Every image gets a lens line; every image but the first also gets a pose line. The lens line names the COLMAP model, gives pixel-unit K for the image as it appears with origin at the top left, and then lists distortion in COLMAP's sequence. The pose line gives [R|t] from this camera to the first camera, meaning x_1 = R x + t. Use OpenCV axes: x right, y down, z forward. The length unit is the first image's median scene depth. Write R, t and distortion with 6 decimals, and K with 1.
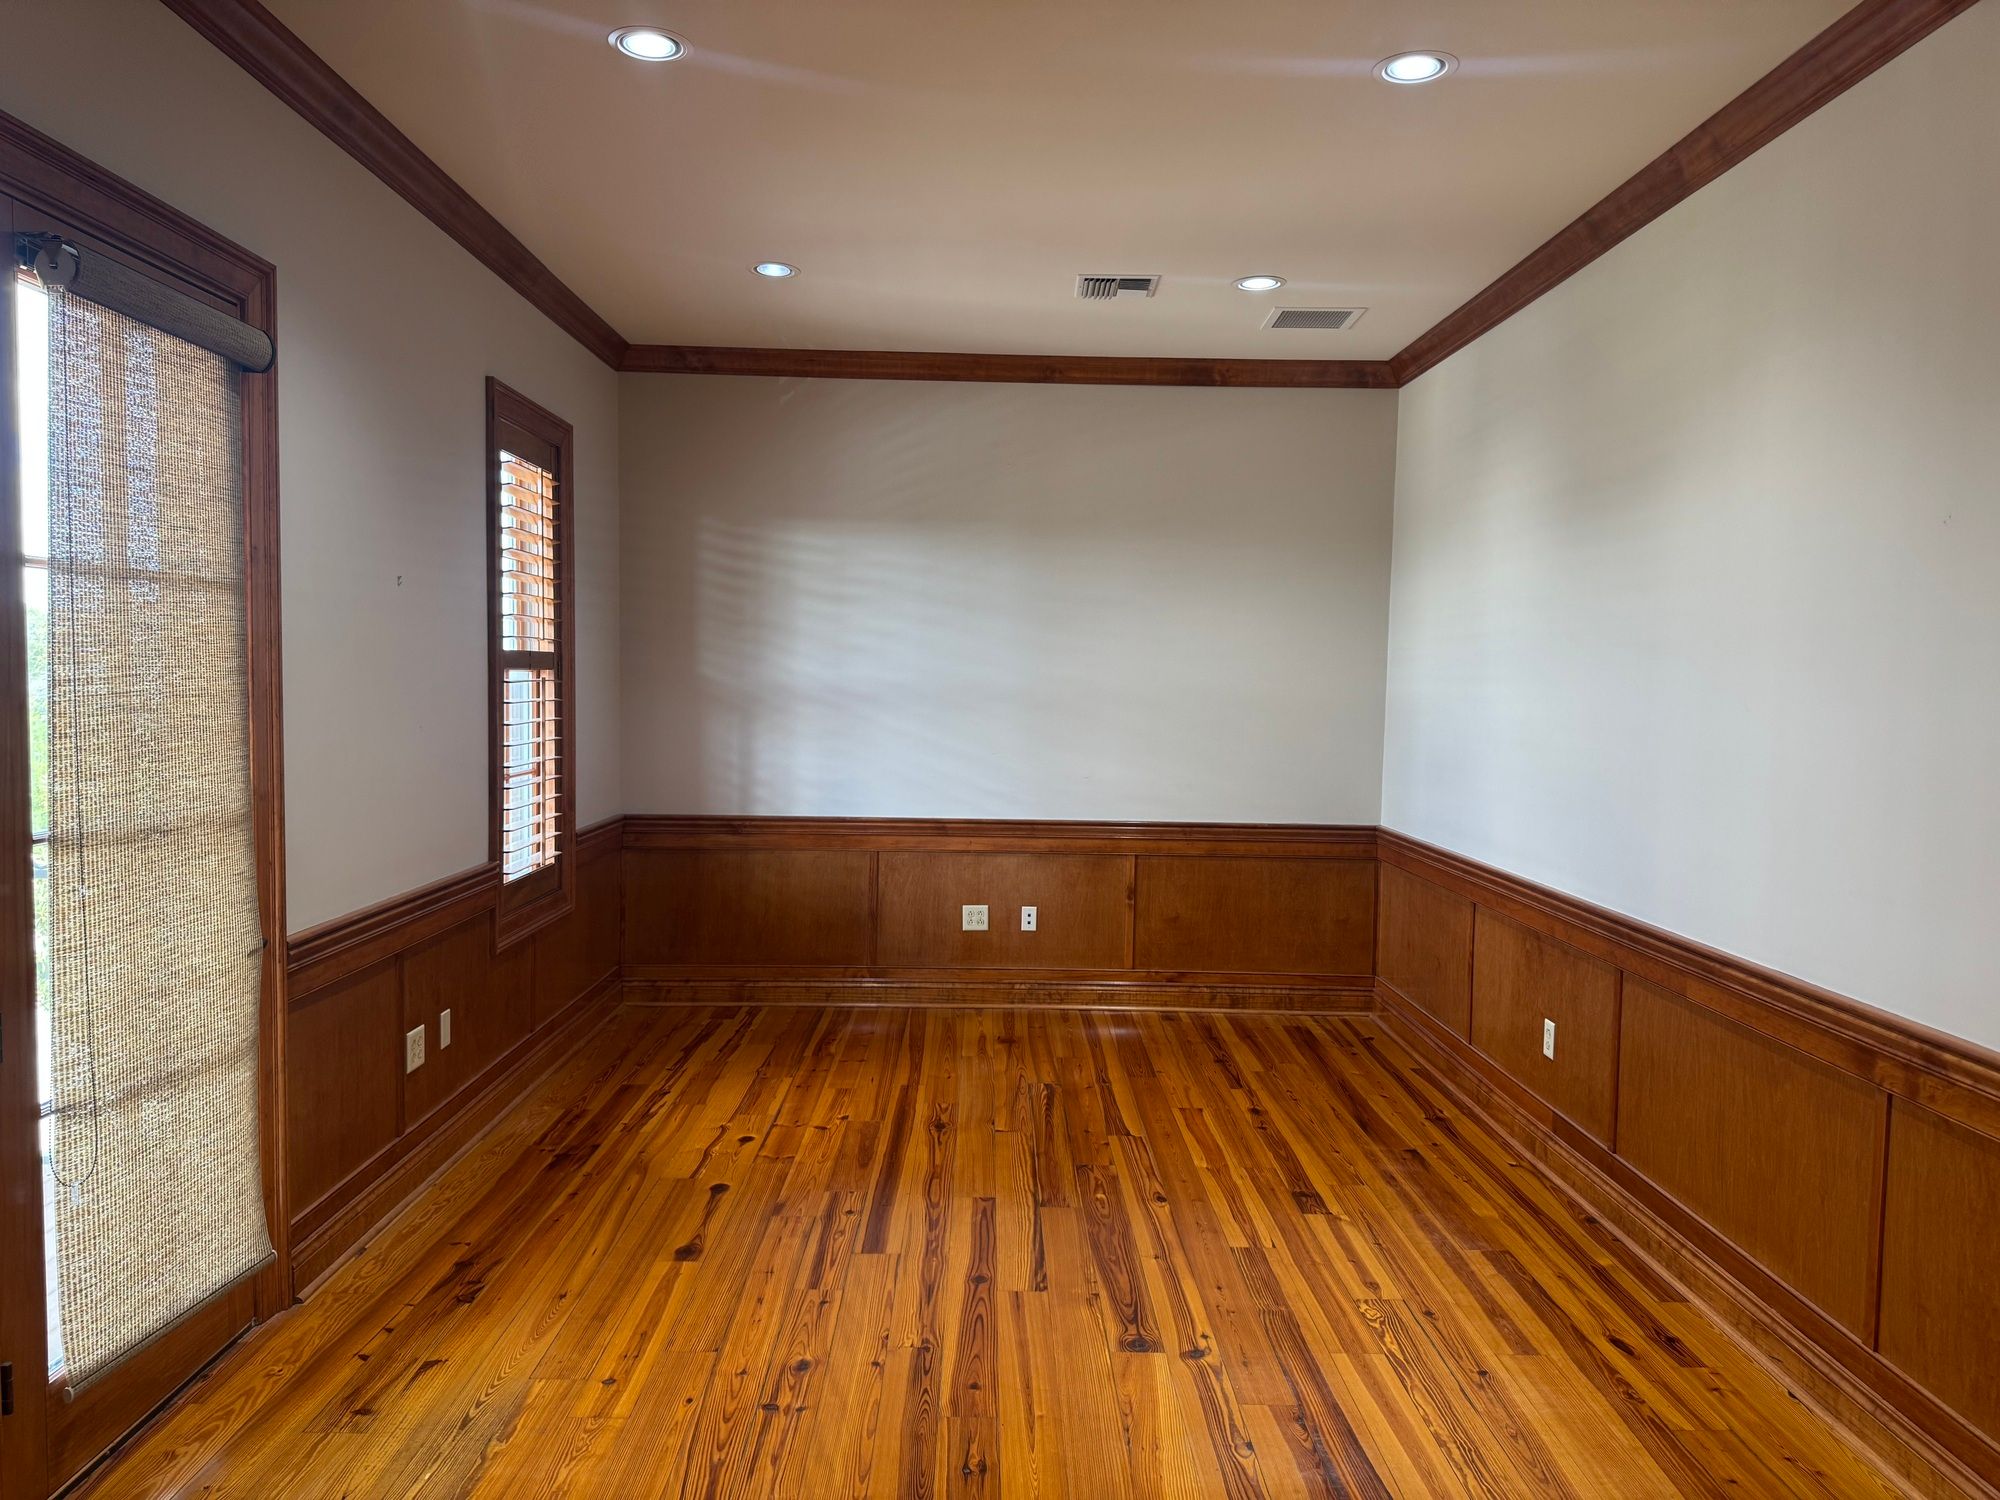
lens RADIAL K [[1374.2, 0, 1000.0], [0, 1374.2, 750.0], [0, 0, 1]] dist [-0.044064, -0.000459]
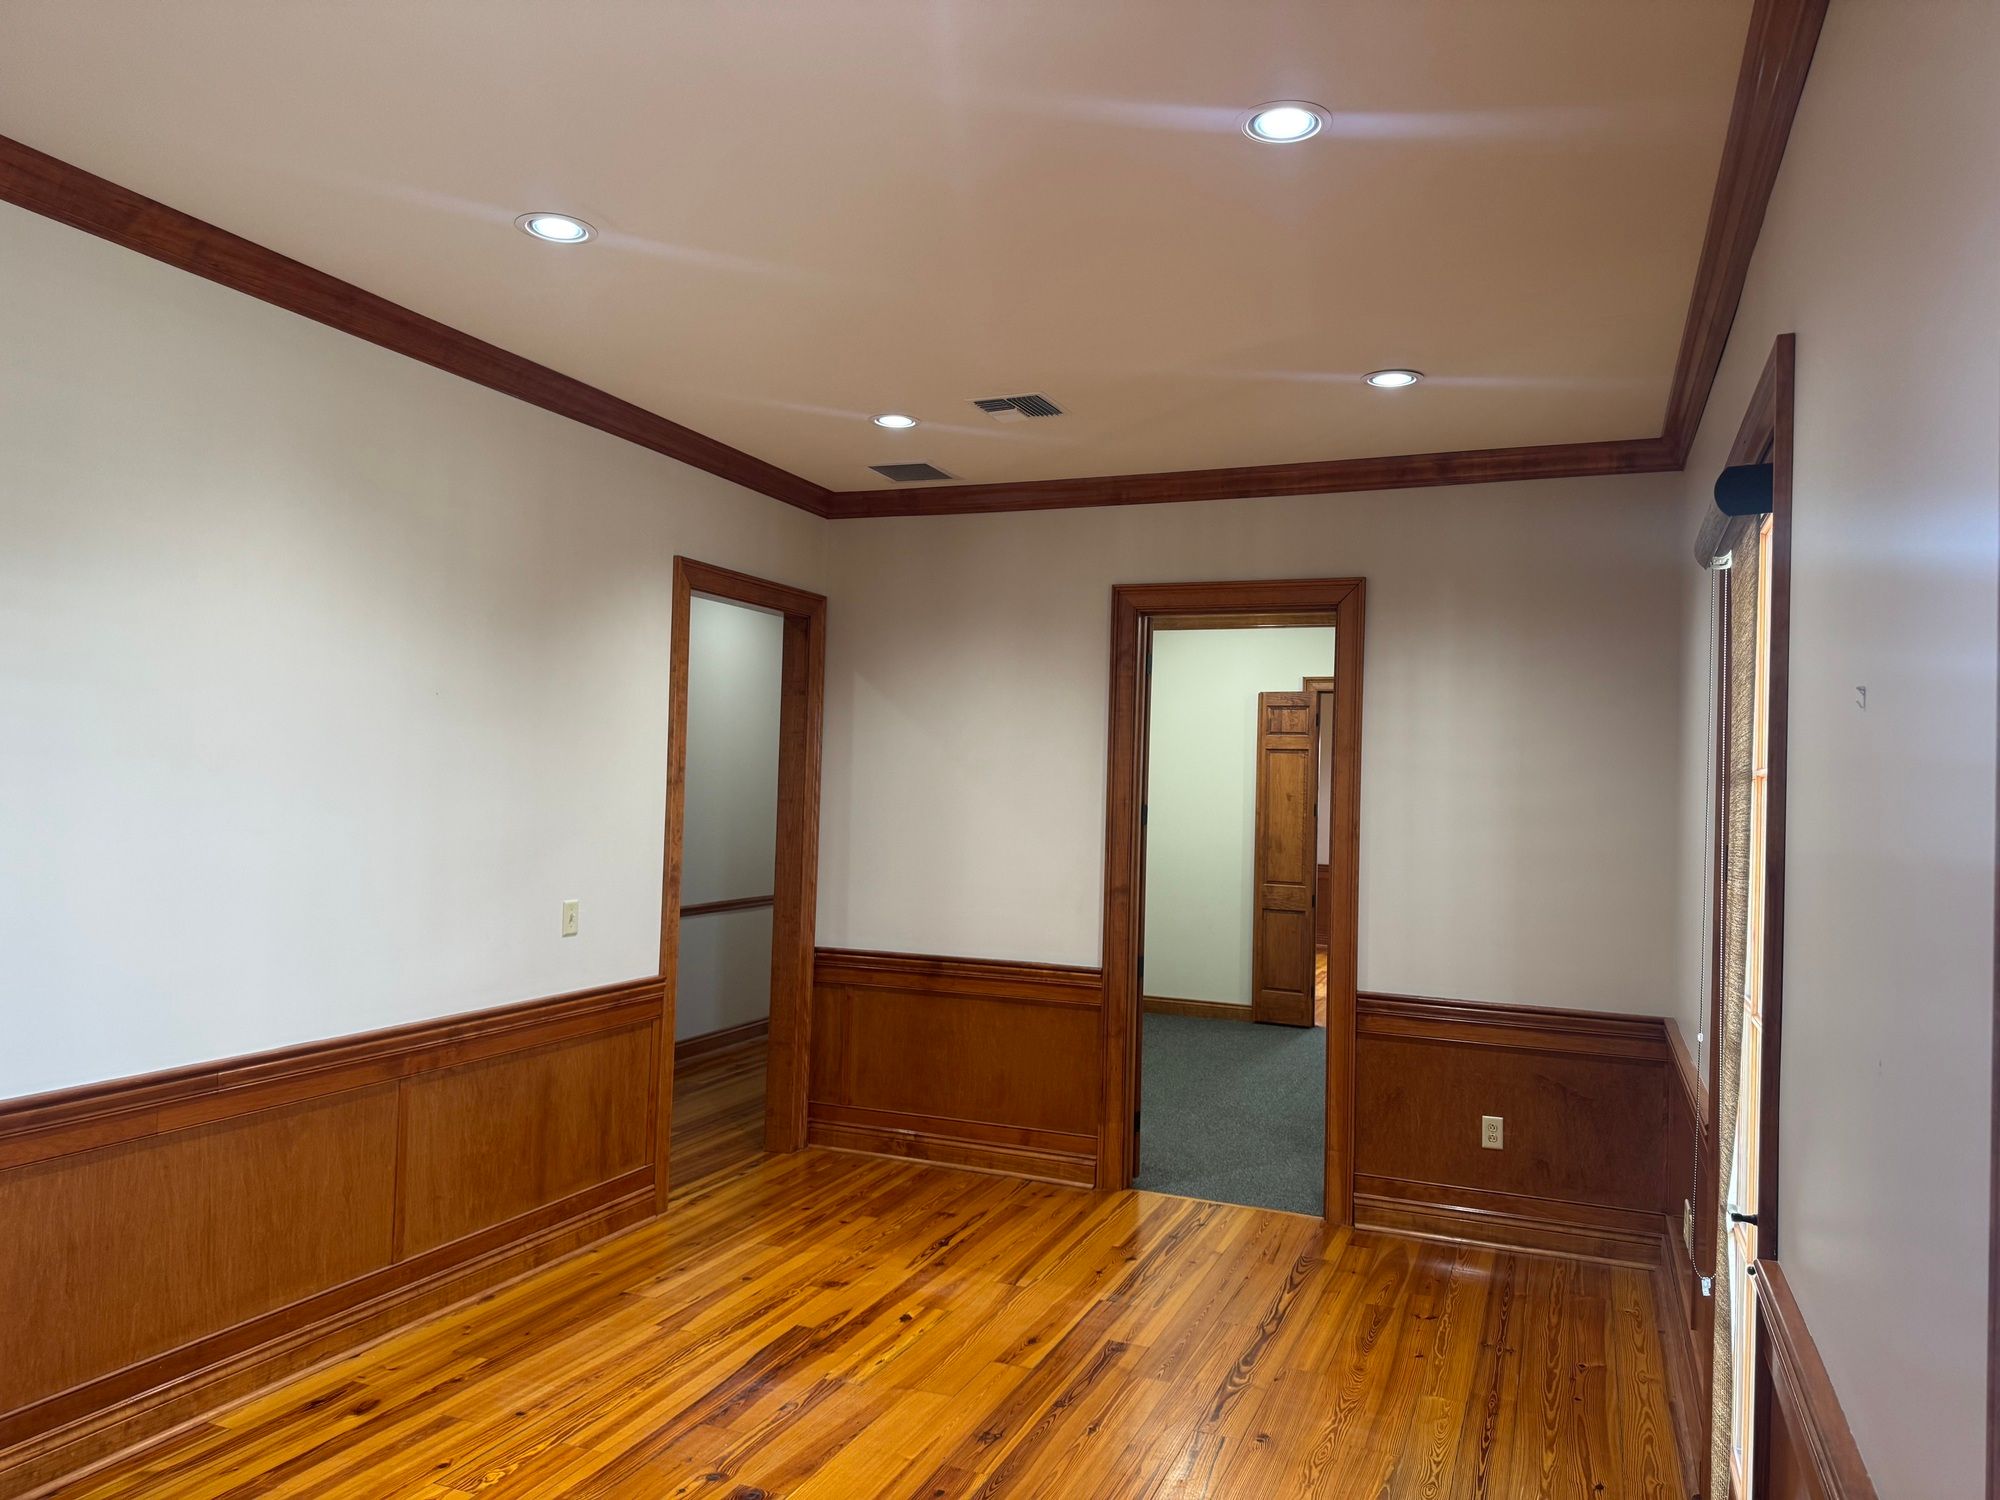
lens RADIAL K [[1374.2, 0, 1000.0], [0, 1374.2, 750.0], [0, 0, 1]] dist [-0.044064, -0.000459]
pose [[-0.918930, -0.031971, 0.393124, -0.233038], [-0.022358, 0.999329, 0.029009, -0.073900], [-0.393787, 0.017868, -0.919028, 0.983583]]
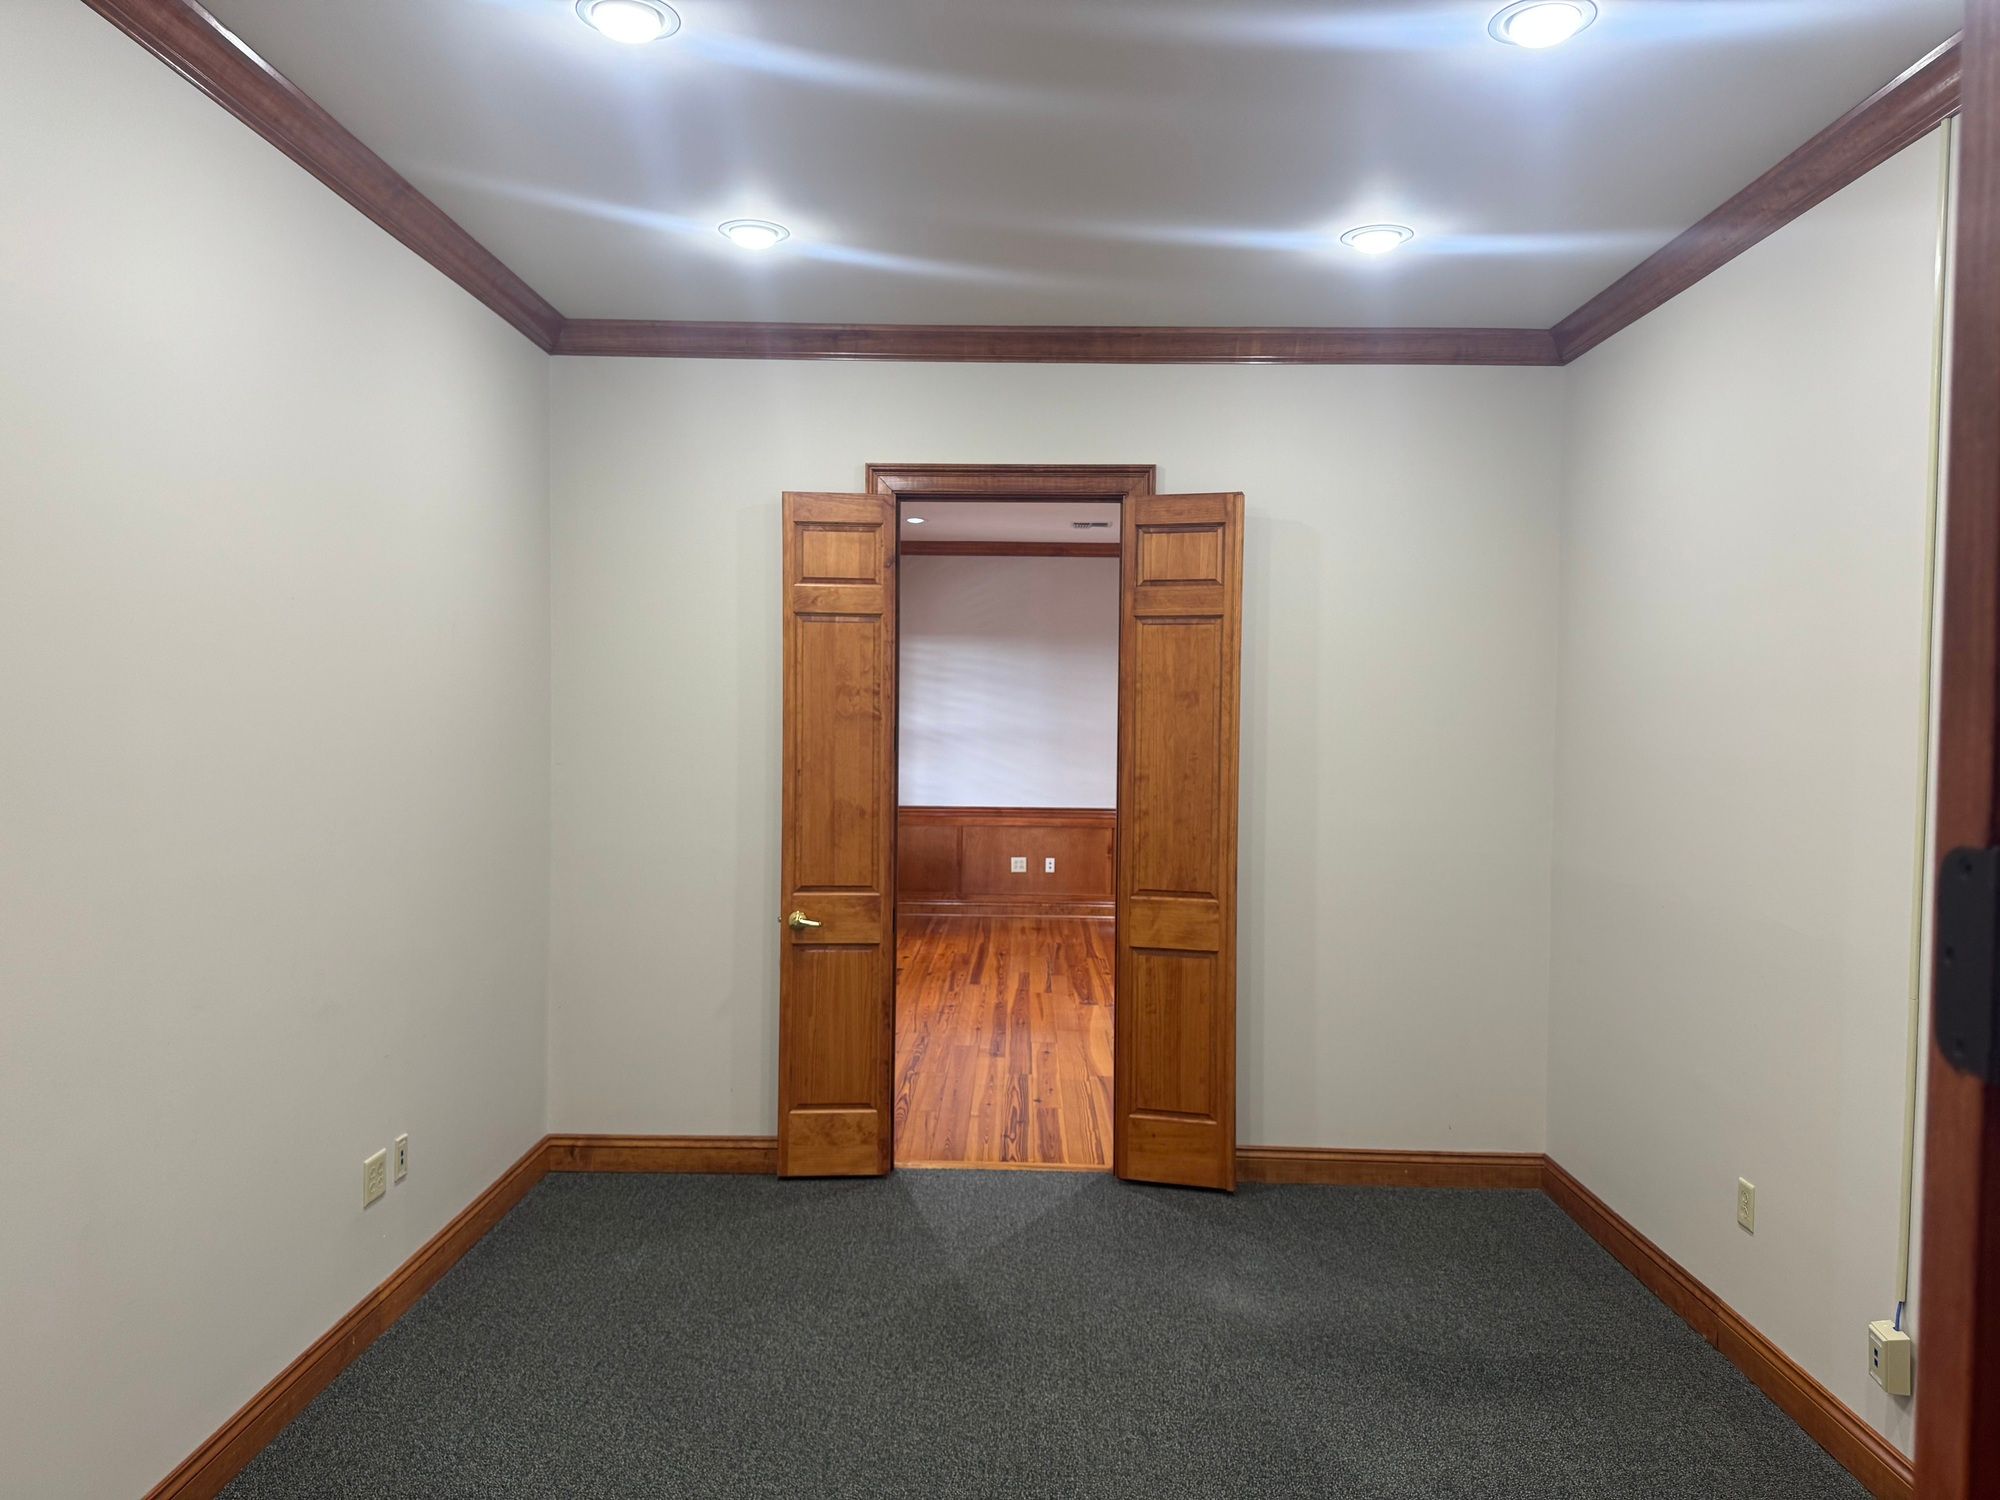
lens RADIAL K [[1374.2, 0, 1000.0], [0, 1374.2, 750.0], [0, 0, 1]] dist [-0.044064, -0.000459]
pose [[0.999573, -0.004418, -0.028889, 0.009669], [0.003660, 0.999649, -0.026249, 0.026389], [0.028995, 0.026132, 0.999238, -0.794206]]
